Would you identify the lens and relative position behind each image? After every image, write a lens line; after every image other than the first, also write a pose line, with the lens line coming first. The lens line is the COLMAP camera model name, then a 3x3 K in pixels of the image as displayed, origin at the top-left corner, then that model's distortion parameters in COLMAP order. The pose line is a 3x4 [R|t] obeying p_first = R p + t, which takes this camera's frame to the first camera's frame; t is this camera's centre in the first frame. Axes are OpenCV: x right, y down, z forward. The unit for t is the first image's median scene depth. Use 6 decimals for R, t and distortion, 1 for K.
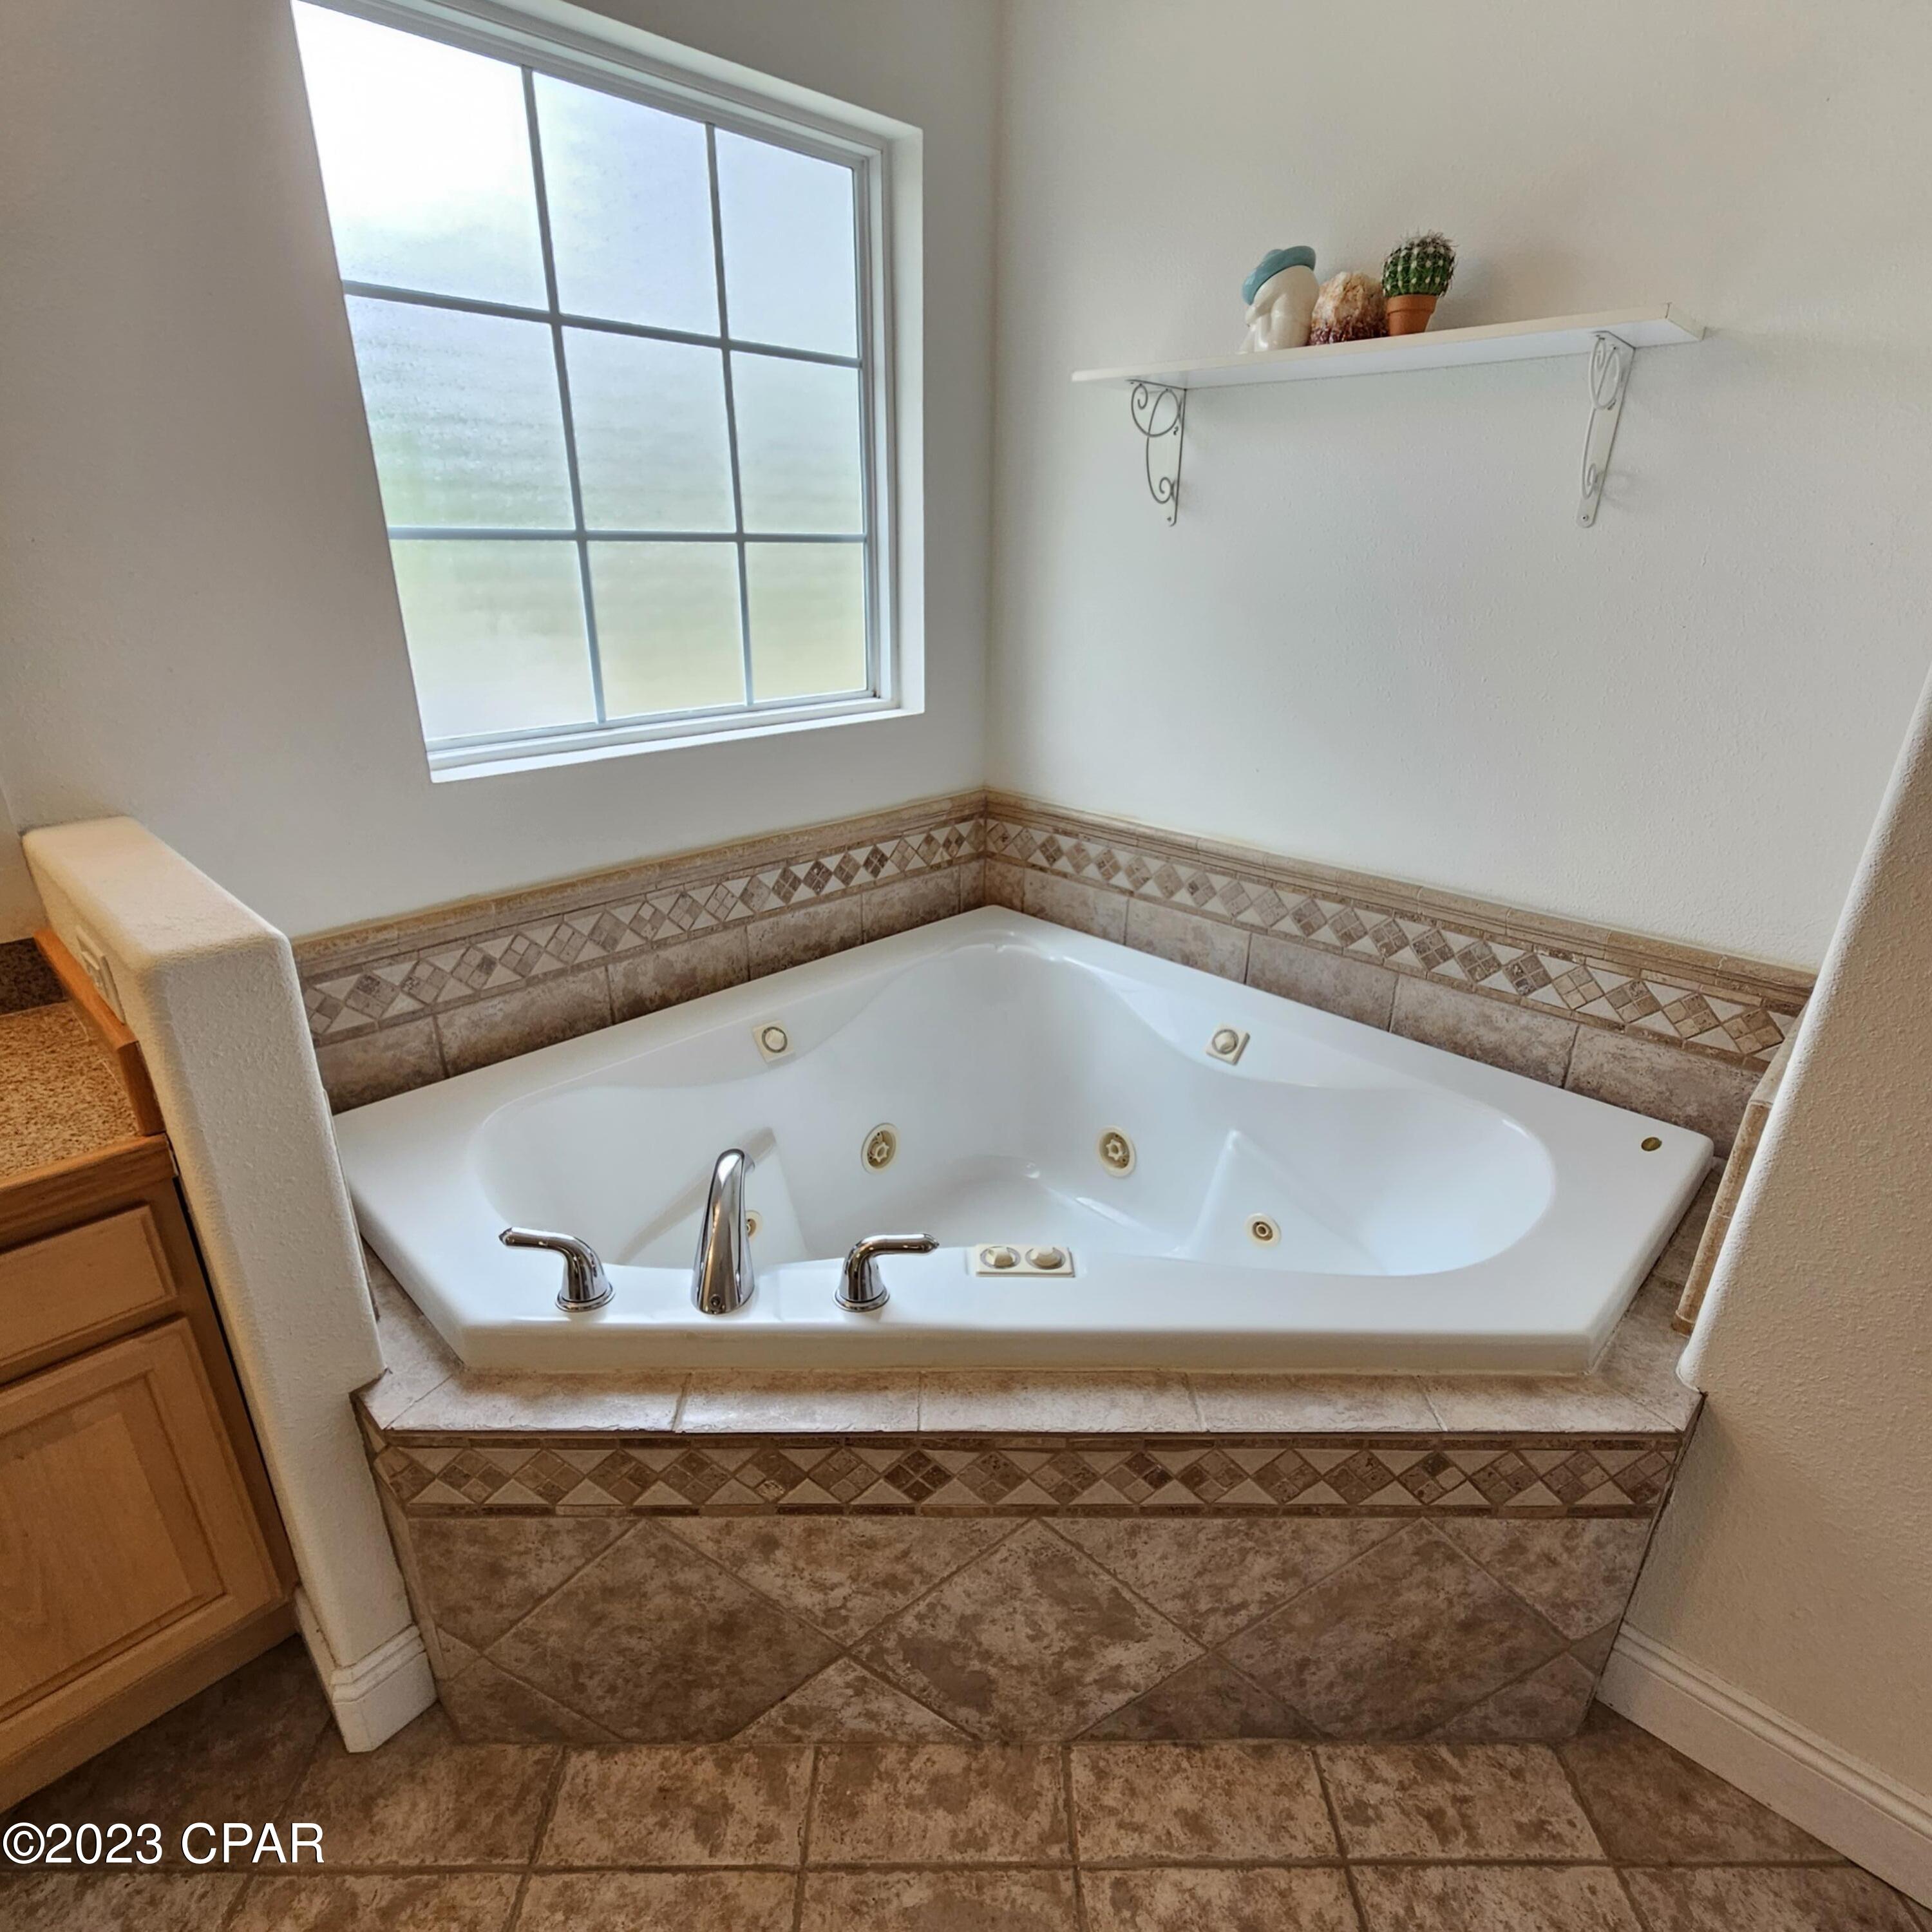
lens RADIAL K [[1061.5, 0, 962.7], [0, 1061.5, 977.8], [0, 0, 1]] dist [-0.002594, 0.001386]
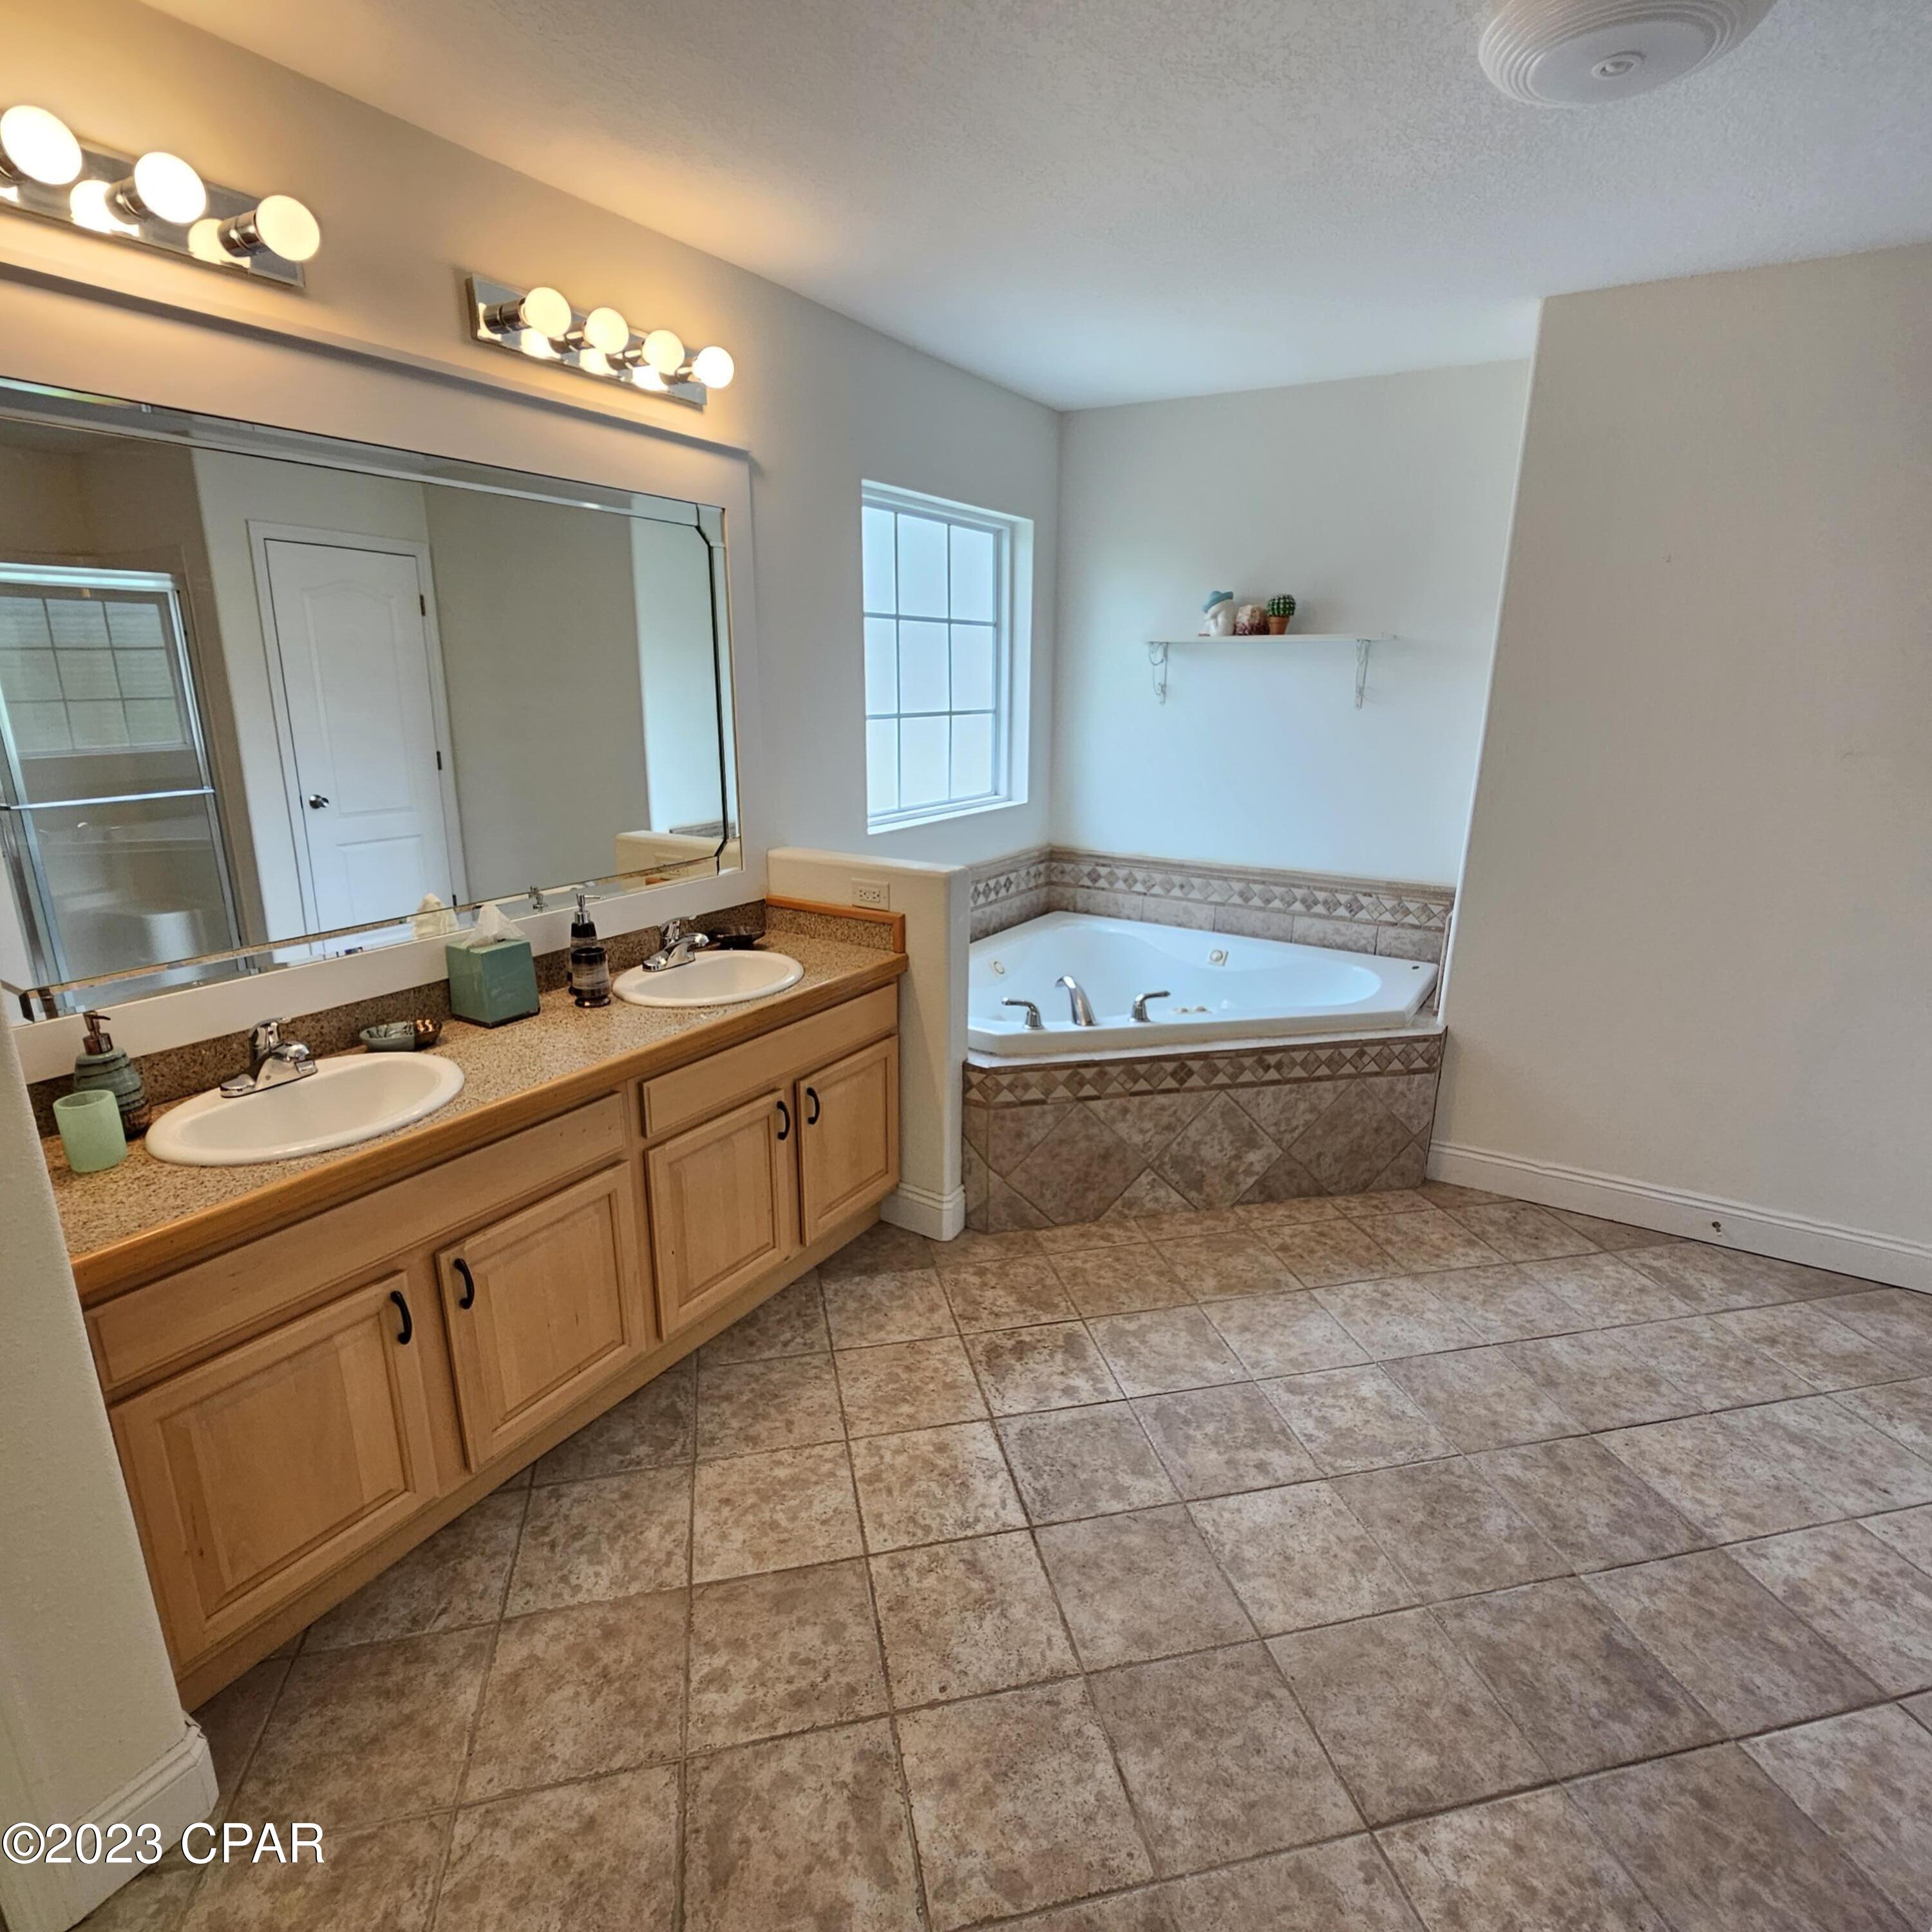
lens RADIAL K [[1061.5, 0, 962.7], [0, 1061.5, 977.8], [0, 0, 1]] dist [-0.002594, 0.001386]
pose [[0.977425, -0.064020, 0.201352, -0.964726], [0.085819, 0.991131, -0.101458, 0.407278], [-0.193071, 0.116448, 0.974250, -1.306378]]
